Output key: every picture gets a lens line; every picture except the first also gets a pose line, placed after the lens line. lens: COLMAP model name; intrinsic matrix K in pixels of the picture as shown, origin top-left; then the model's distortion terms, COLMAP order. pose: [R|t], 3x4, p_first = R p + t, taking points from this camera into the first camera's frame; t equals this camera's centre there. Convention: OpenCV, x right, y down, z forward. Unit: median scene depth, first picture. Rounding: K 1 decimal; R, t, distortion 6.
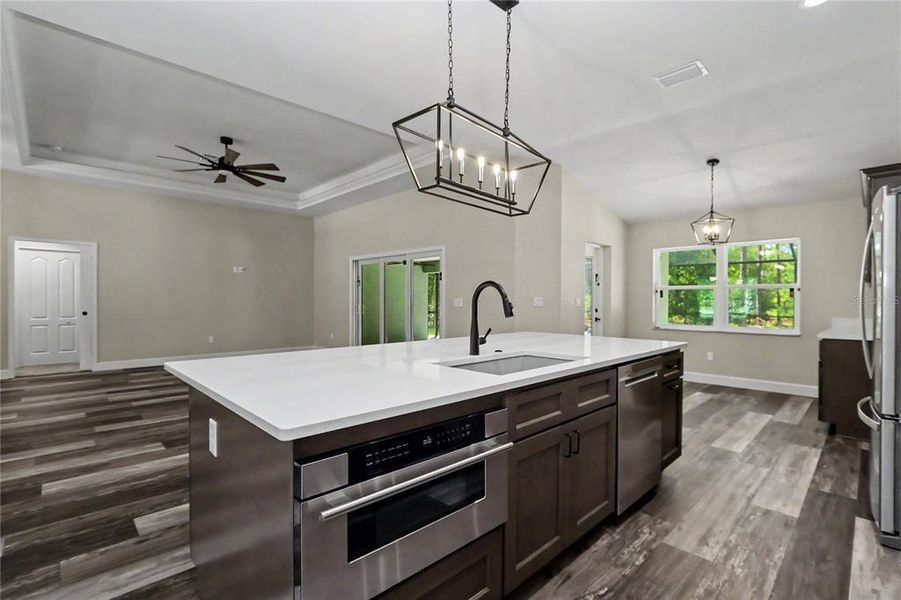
lens RADIAL K [[421.5, 0, 450.7], [0, 421.5, 303.6], [0, 0, 1]] dist [-0.020324, 0.002462]
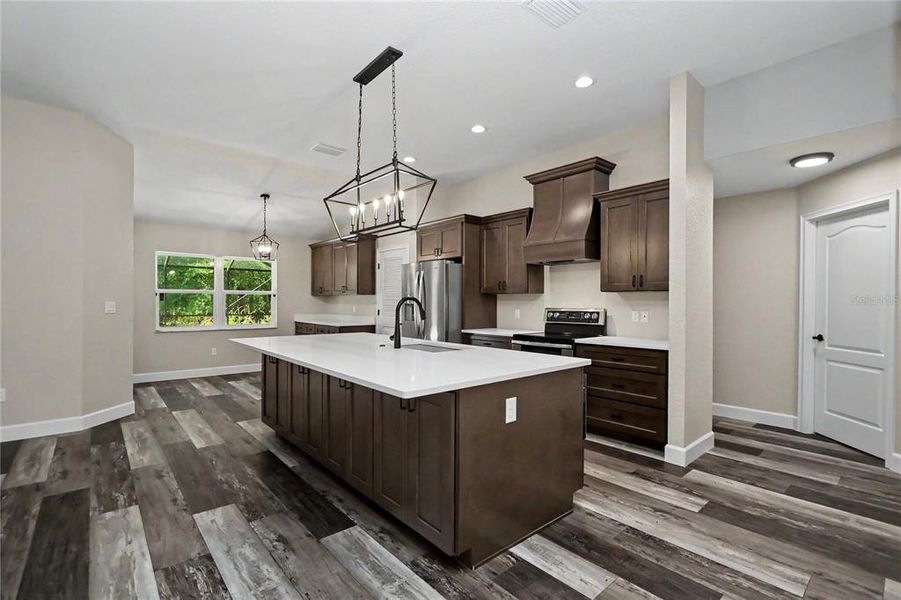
lens RADIAL K [[421.5, 0, 461.8], [0, 421.5, 305.0], [0, 0, 1]] dist [-0.020324, 0.002462]
pose [[0.042674, -0.012496, 0.999011, -0.927497], [0.003937, 0.999916, 0.012340, -0.027225], [-0.999081, 0.003407, 0.042720, 0.495116]]
